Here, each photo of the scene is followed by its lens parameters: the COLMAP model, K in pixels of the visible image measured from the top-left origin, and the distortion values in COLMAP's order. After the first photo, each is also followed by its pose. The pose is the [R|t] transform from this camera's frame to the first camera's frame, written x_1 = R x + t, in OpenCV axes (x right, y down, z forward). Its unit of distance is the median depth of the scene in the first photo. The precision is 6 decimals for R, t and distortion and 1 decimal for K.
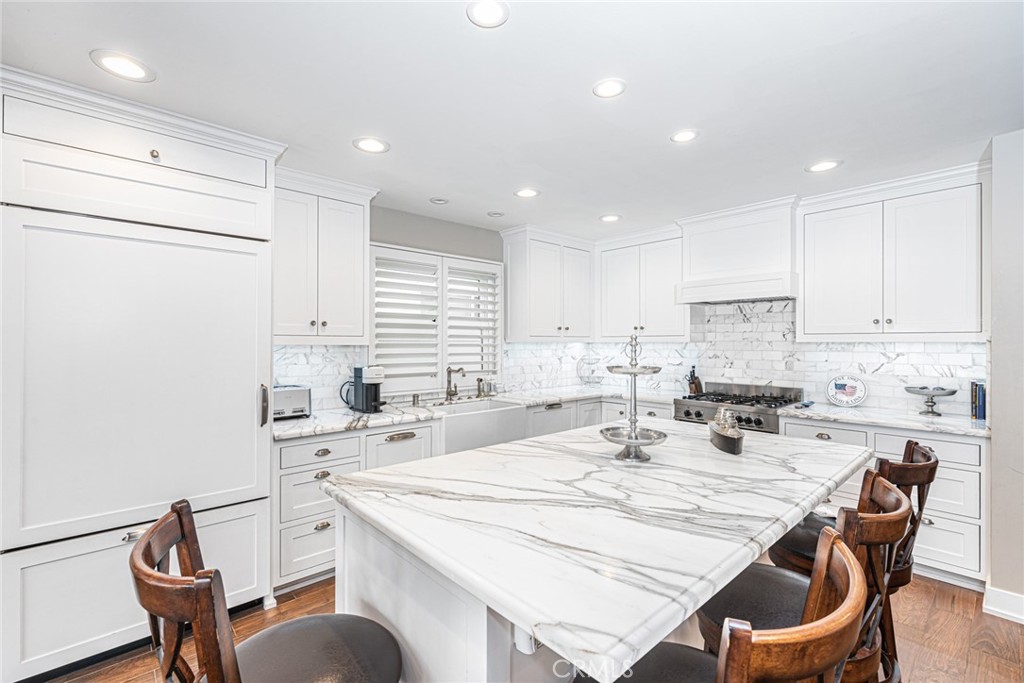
lens RADIAL K [[456.6, 0, 512.8], [0, 456.6, 341.9], [0, 0, 1]] dist [0.004770, 0.000078]
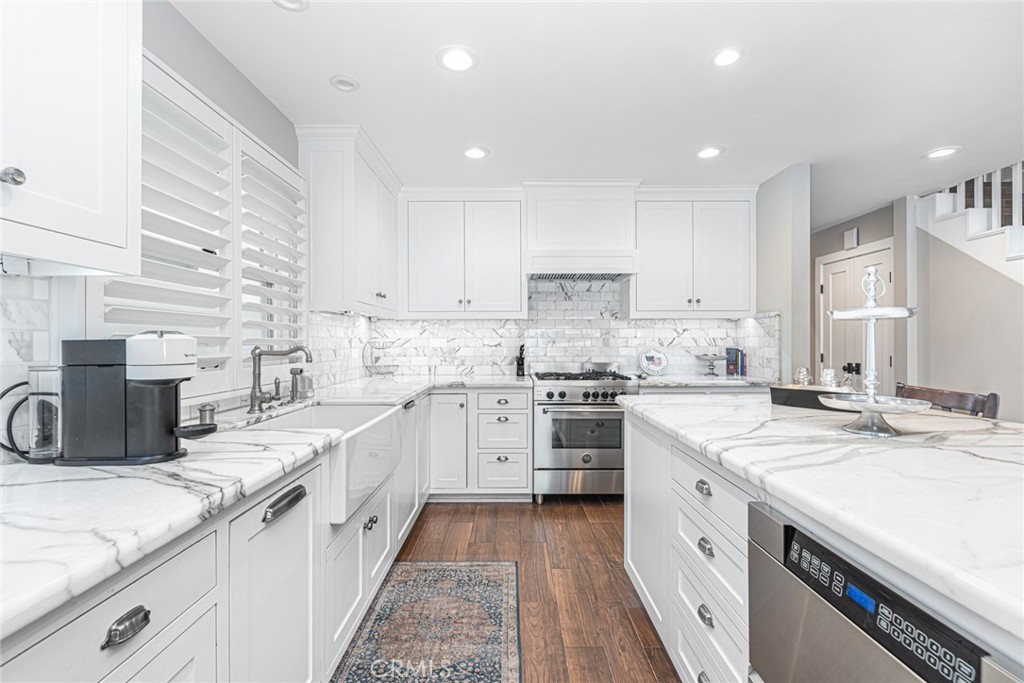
lens RADIAL K [[456.6, 0, 517.7], [0, 456.6, 343.3], [0, 0, 1]] dist [0.004770, 0.000078]
pose [[0.659093, -0.003739, 0.752052, -0.329609], [0.001303, 0.999992, 0.003830, 0.049851], [-0.752060, -0.001544, 0.659093, 0.452237]]
